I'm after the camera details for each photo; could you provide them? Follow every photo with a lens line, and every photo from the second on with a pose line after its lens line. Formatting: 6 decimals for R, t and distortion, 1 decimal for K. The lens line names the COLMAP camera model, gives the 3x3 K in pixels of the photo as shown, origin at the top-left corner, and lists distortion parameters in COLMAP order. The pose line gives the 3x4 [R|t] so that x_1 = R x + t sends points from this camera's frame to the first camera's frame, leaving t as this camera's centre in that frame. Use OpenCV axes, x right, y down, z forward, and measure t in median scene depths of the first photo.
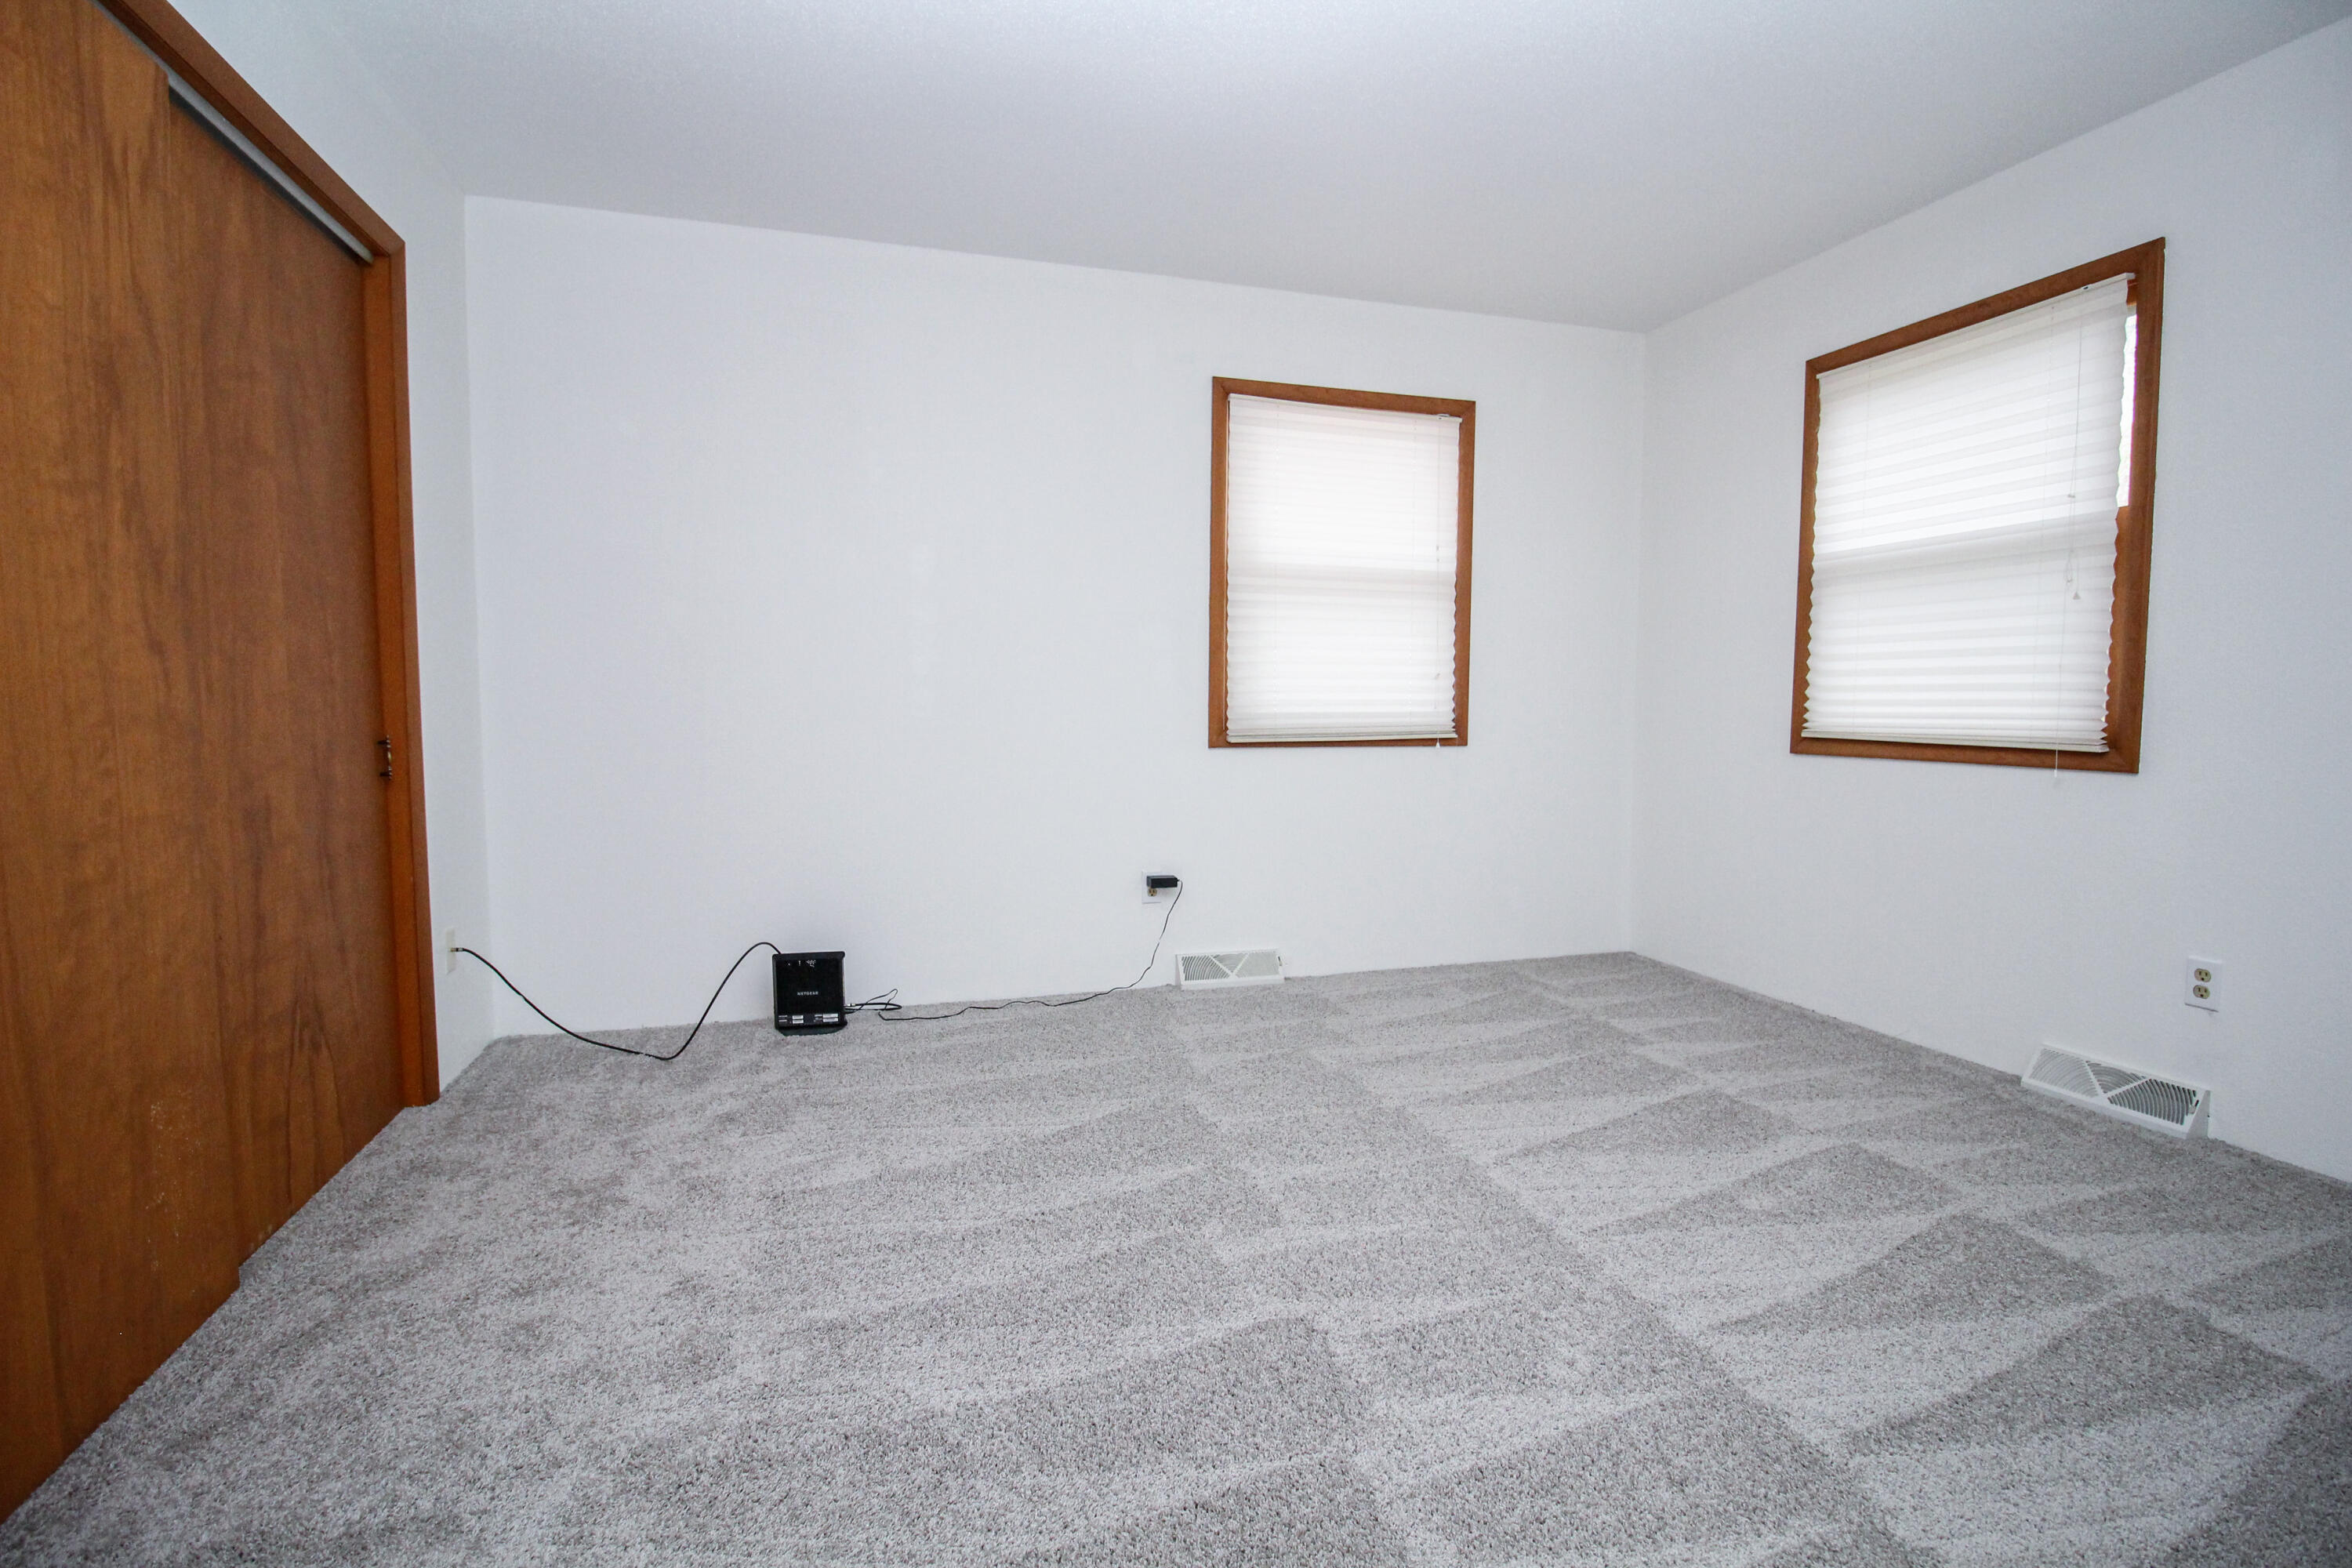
lens RADIAL K [[1091.5, 0, 1178.2], [0, 1091.5, 776.6], [0, 0, 1]] dist [0.000359, -0.013249]
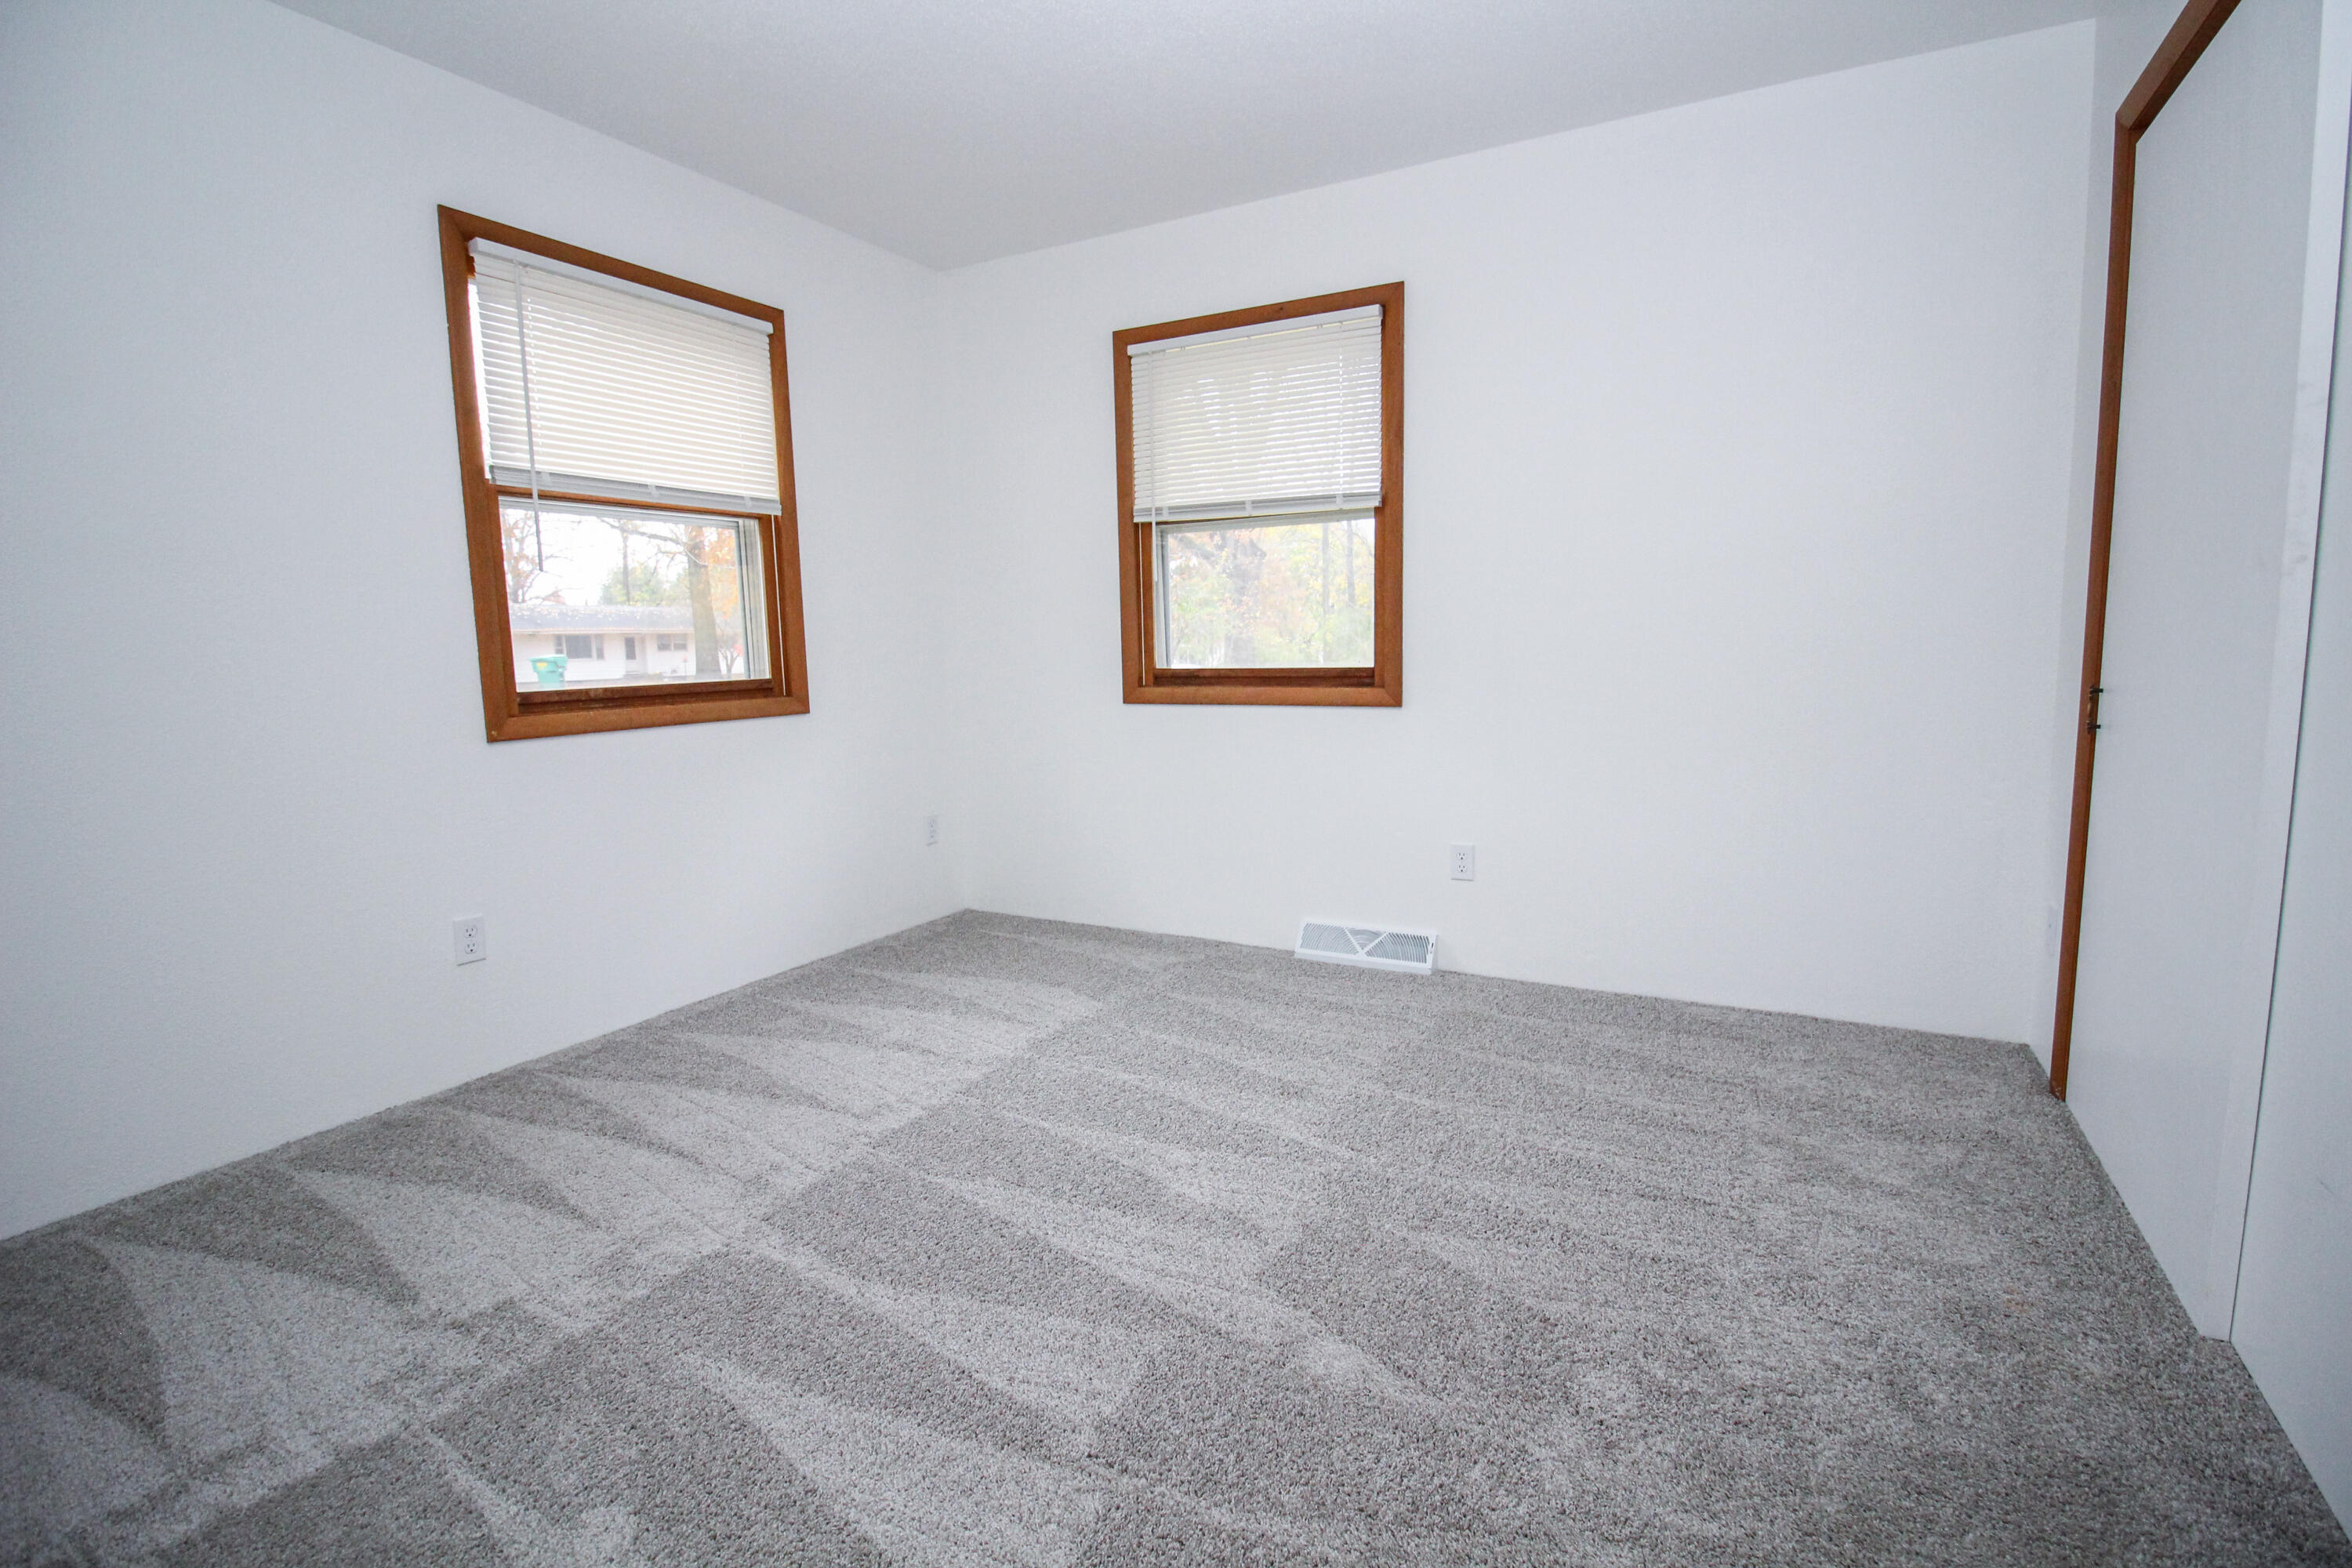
lens RADIAL K [[1091.5, 0, 1178.2], [0, 1091.5, 776.6], [0, 0, 1]] dist [0.000359, -0.013249]
pose [[0.758119, -0.075590, 0.647721, -0.145522], [0.043280, 0.996902, 0.065683, -0.009690], [-0.650679, -0.021762, 0.759041, 0.156338]]
